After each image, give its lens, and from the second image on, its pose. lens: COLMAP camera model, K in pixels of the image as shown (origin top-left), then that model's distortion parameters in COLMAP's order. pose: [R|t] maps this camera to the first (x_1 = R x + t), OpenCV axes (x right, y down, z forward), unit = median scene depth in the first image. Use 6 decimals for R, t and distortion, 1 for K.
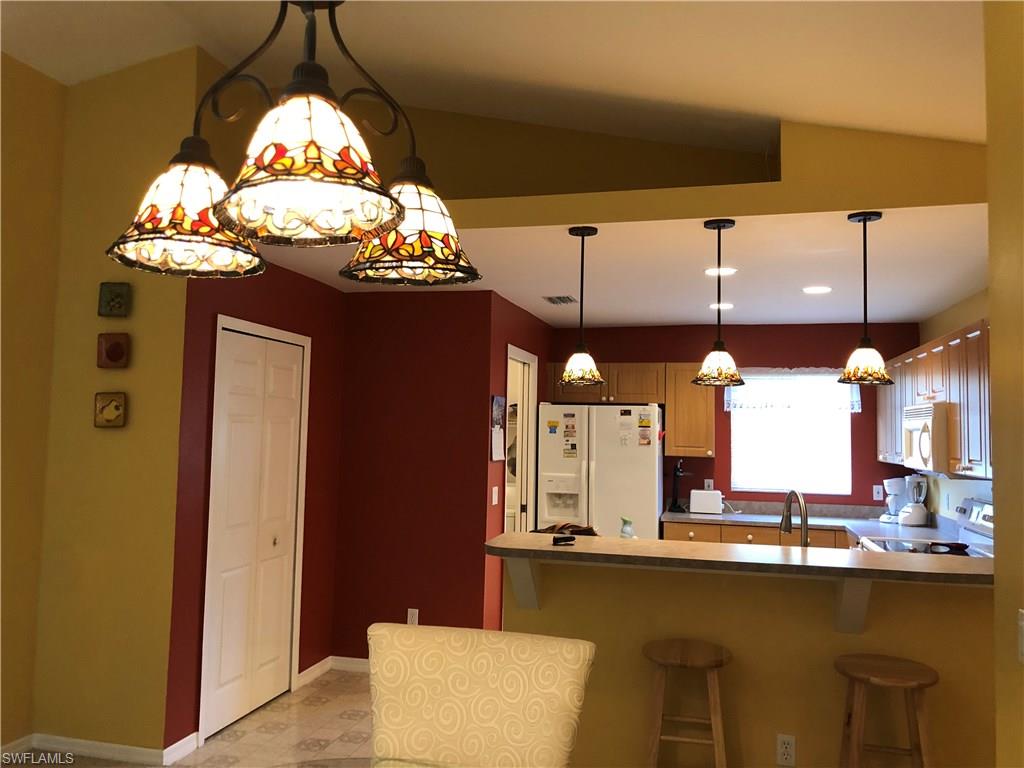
lens RADIAL K [[839.0, 0, 501.2], [0, 839.0, 375.1], [0, 0, 1]] dist [0.069190, -0.097413]
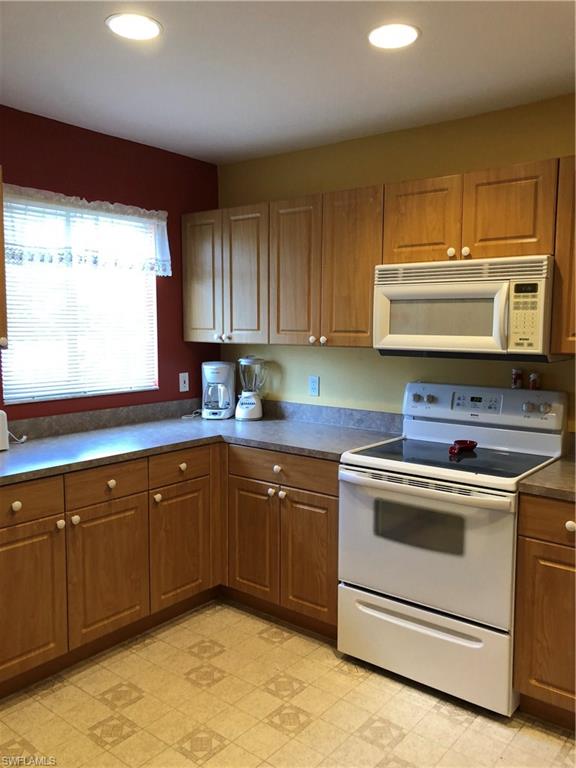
lens RADIAL K [[629.2, 0, 290.3], [0, 629.2, 379.6], [0, 0, 1]] dist [0.069190, -0.097413]
pose [[0.406231, -0.102622, 0.907989, -0.040724], [-0.057542, 0.988829, 0.137503, 0.052871], [-0.911957, -0.108106, 0.395788, 0.700198]]
